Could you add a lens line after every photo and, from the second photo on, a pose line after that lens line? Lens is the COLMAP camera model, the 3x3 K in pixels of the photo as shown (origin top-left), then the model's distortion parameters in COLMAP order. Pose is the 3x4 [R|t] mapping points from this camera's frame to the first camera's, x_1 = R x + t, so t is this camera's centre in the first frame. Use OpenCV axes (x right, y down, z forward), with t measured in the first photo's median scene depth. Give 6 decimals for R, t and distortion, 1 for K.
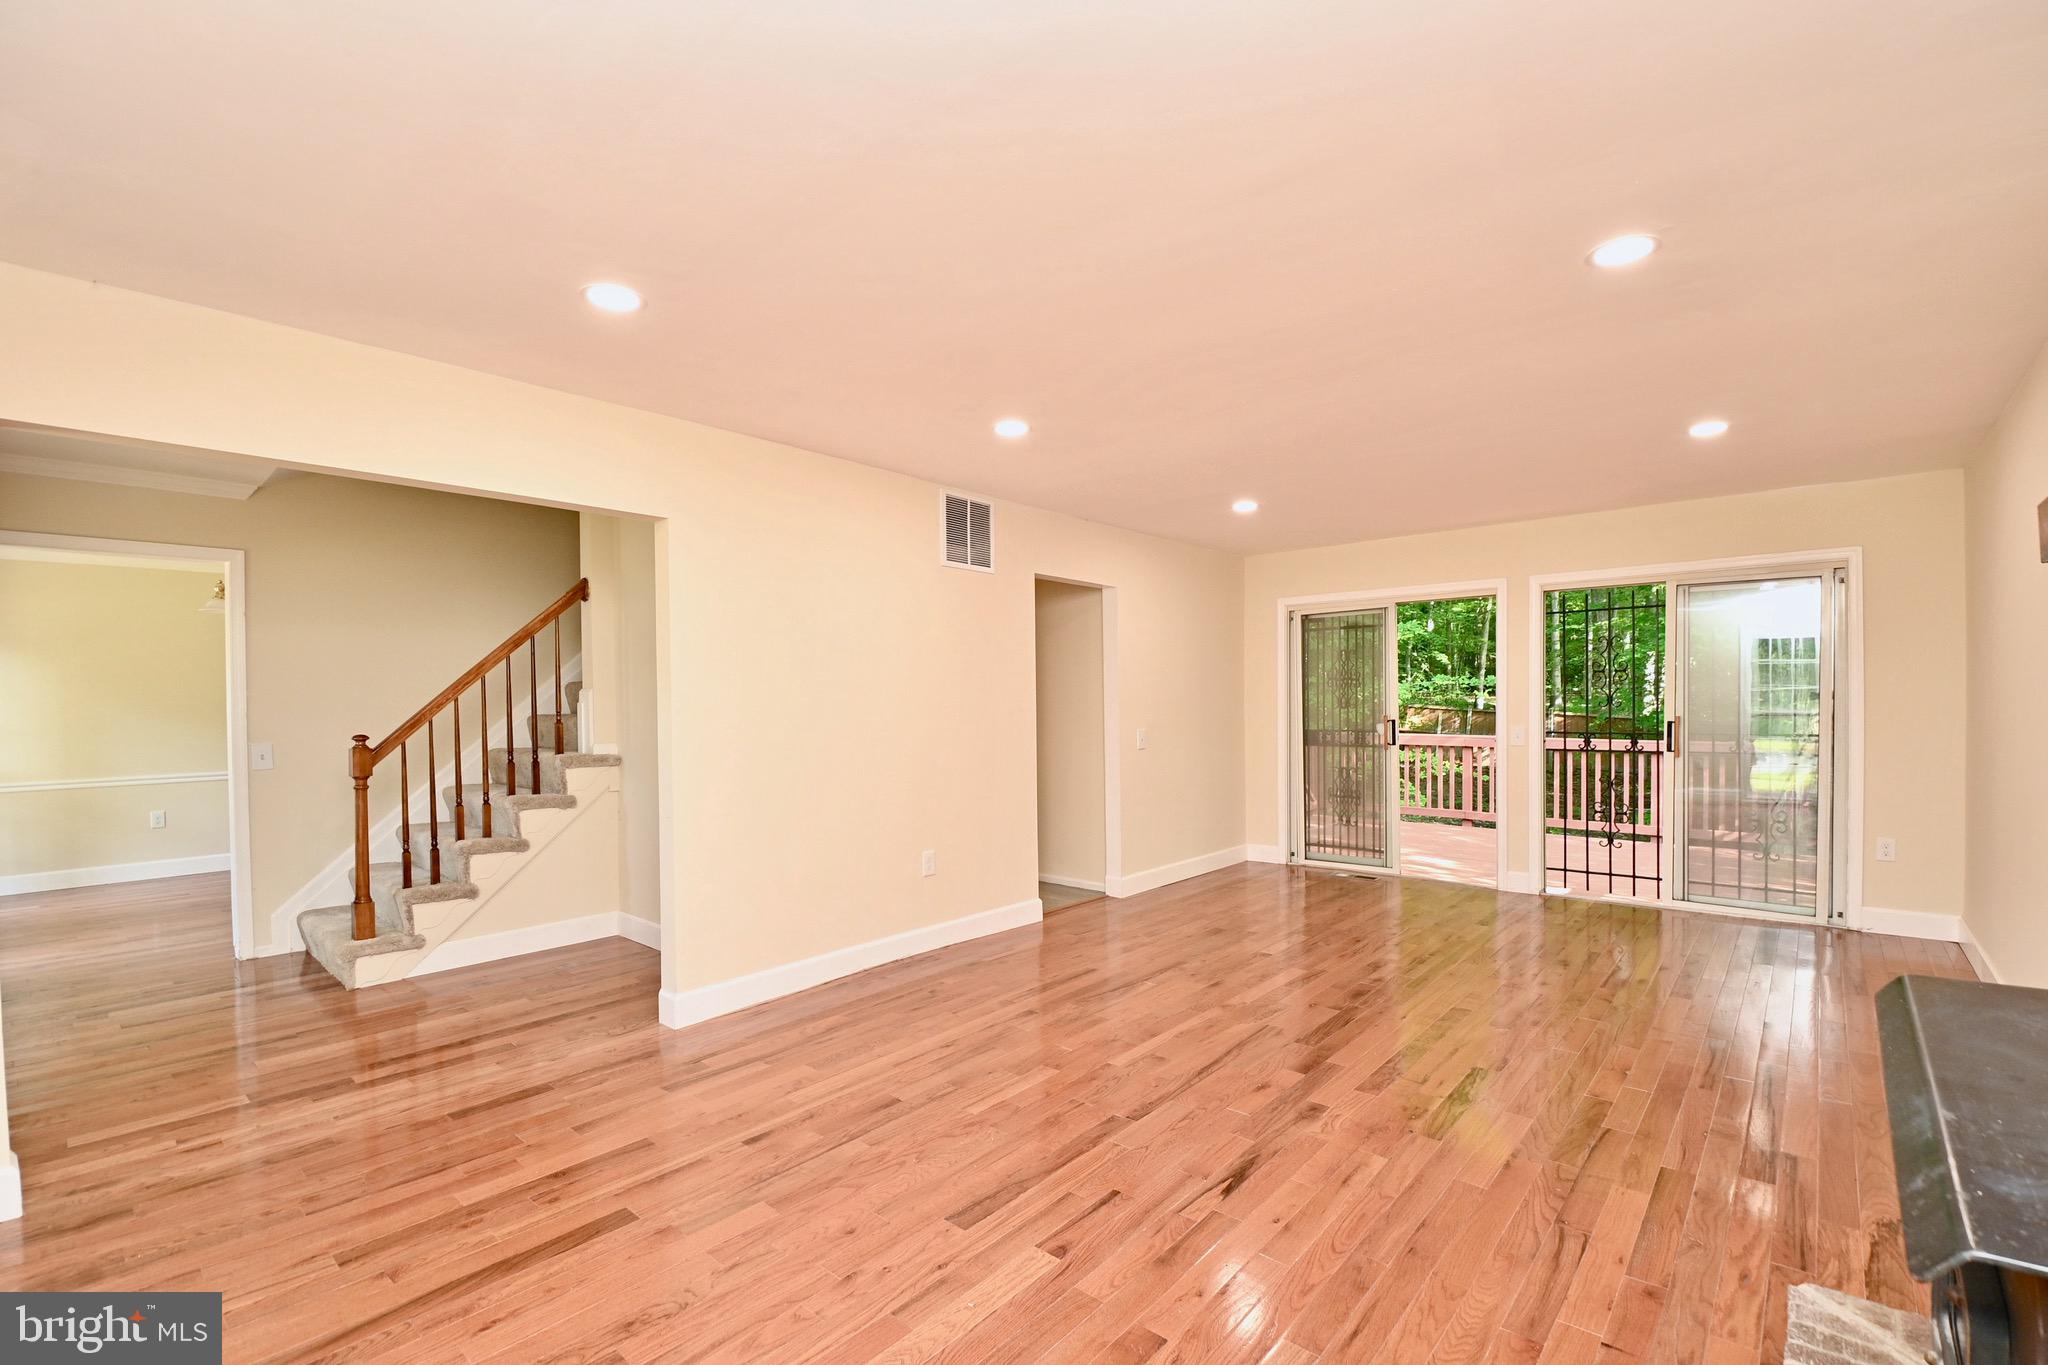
lens RADIAL K [[898.7, 0, 1021.3], [0, 898.7, 701.7], [0, 0, 1]] dist [-0.004307, -0.006495]
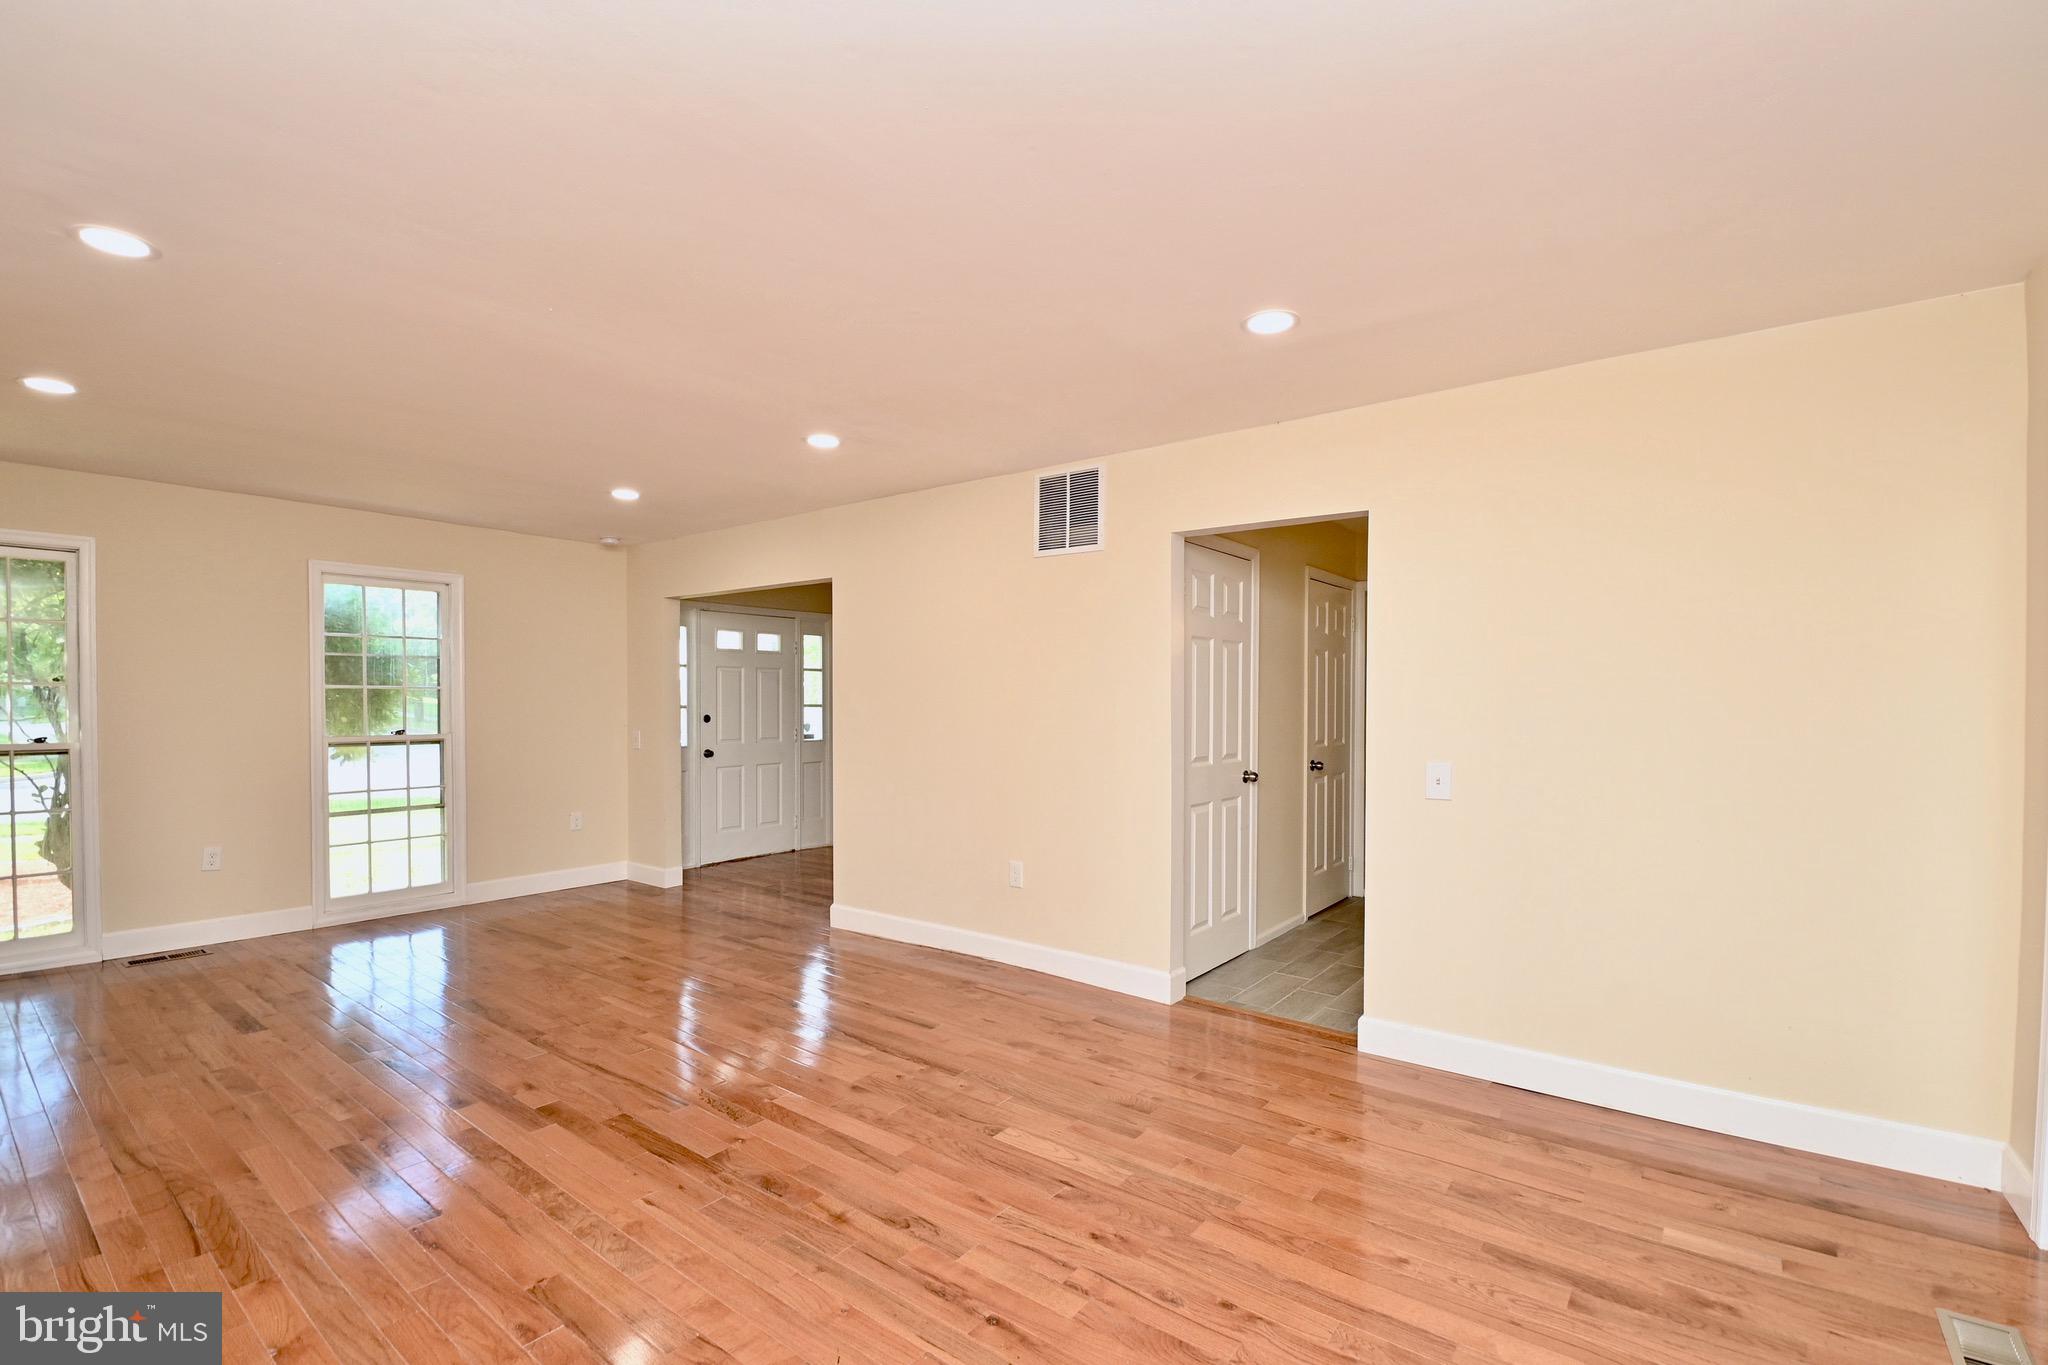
lens RADIAL K [[898.7, 0, 1045.3], [0, 898.7, 691.3], [0, 0, 1]] dist [-0.004307, -0.006495]
pose [[0.084274, 0.007896, -0.996411, 1.095565], [0.000648, 0.999968, 0.007979, -0.028189], [0.996442, -0.001318, 0.084266, 1.226645]]
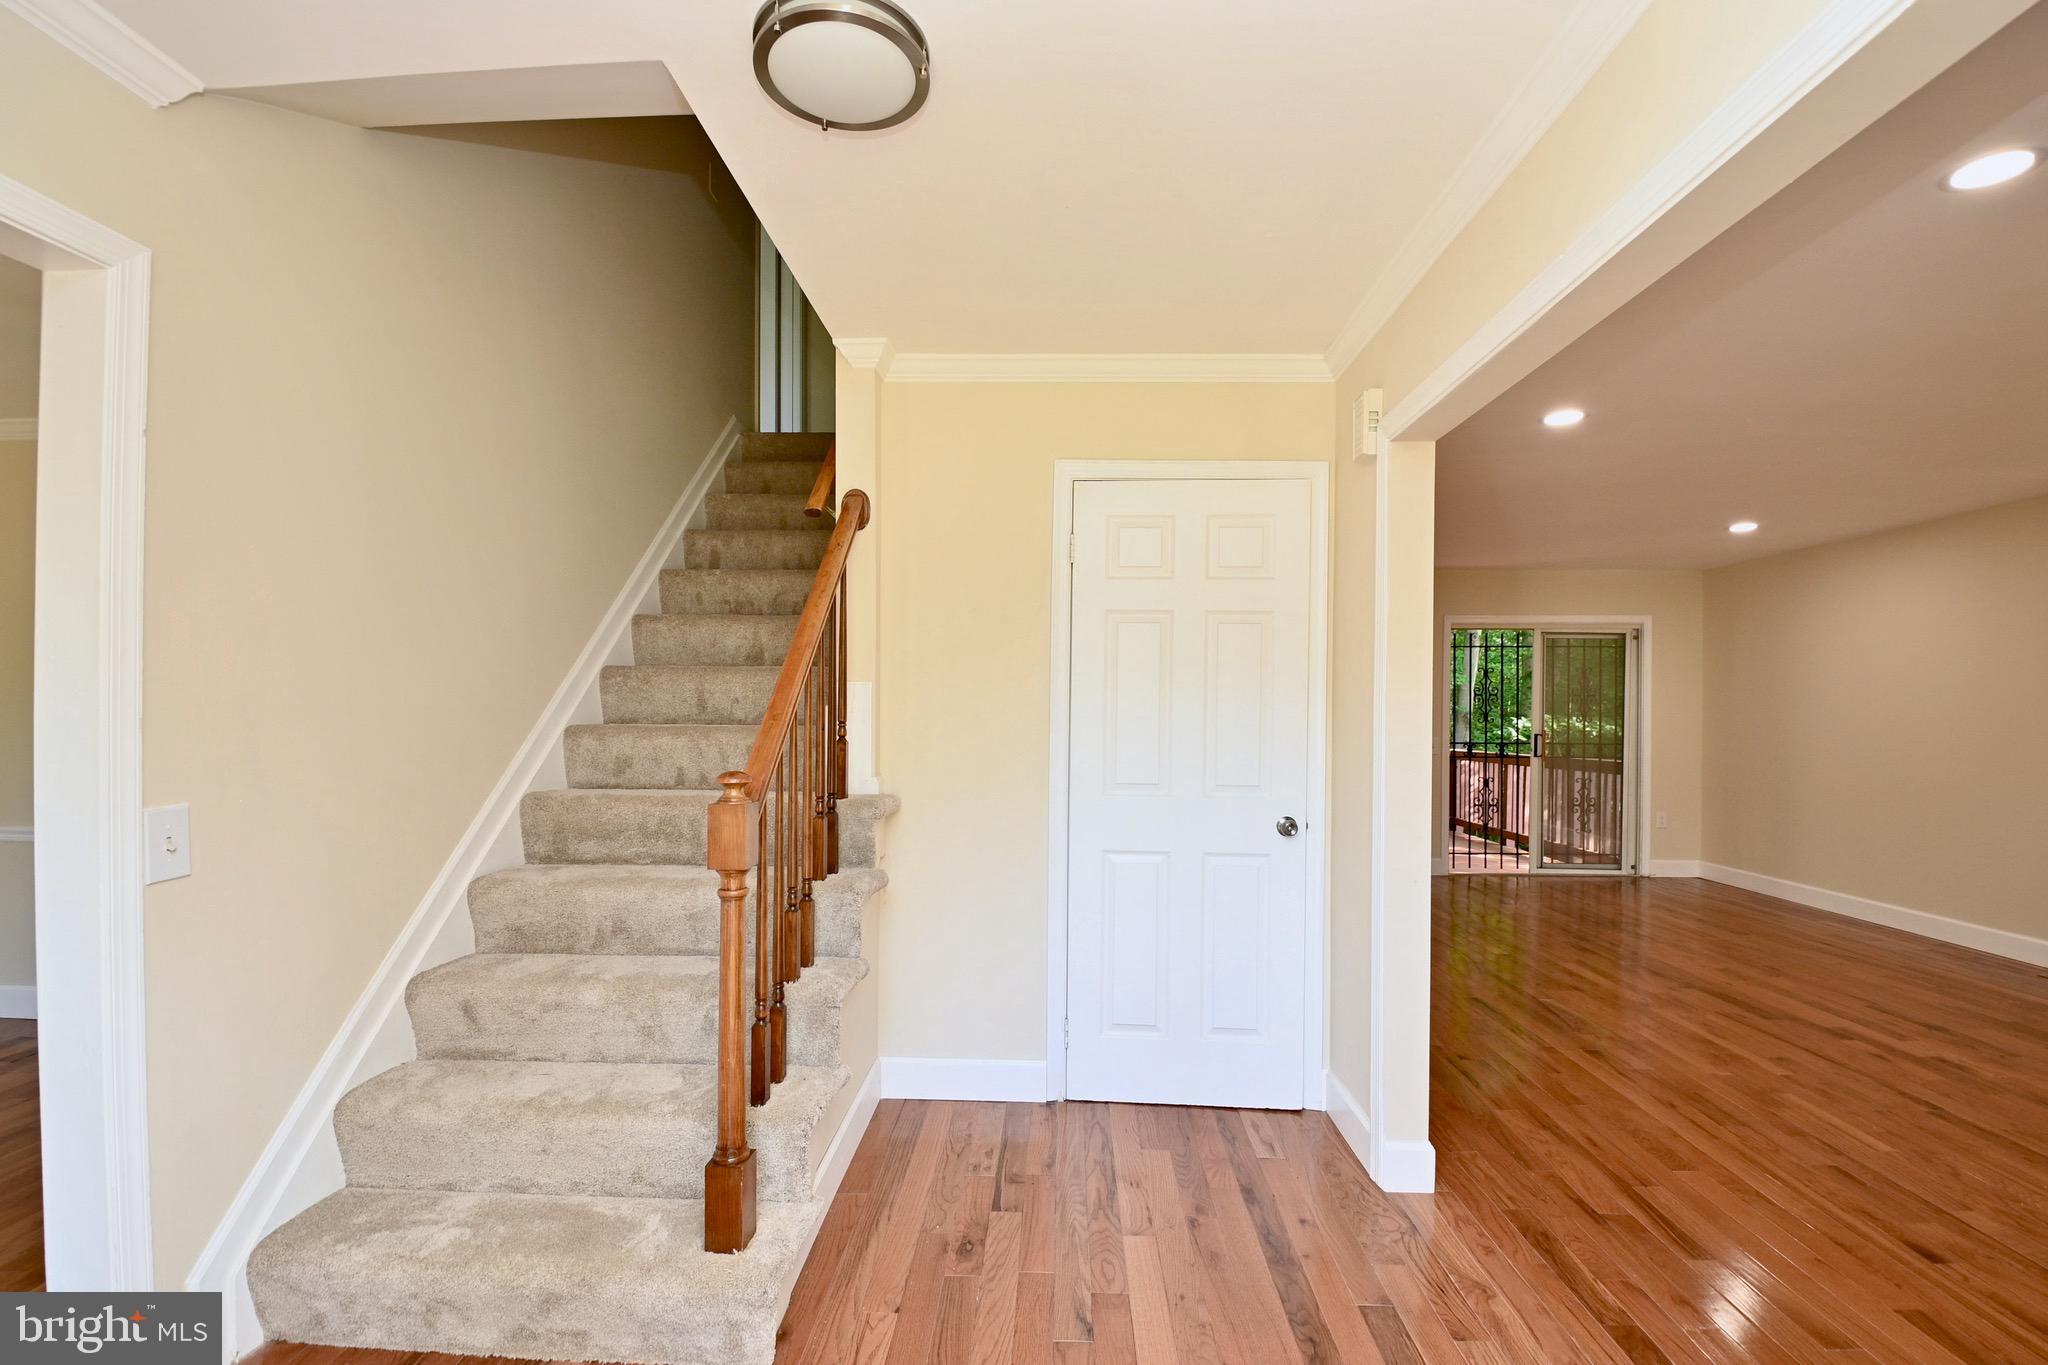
lens RADIAL K [[898.7, 0, 1022.3], [0, 898.7, 697.7], [0, 0, 1]] dist [-0.004307, -0.006495]
pose [[0.768305, 0.021094, 0.639737, -1.107864], [-0.017139, 0.999776, -0.012381, -0.010676], [-0.639855, -0.001452, 0.768494, 0.672561]]
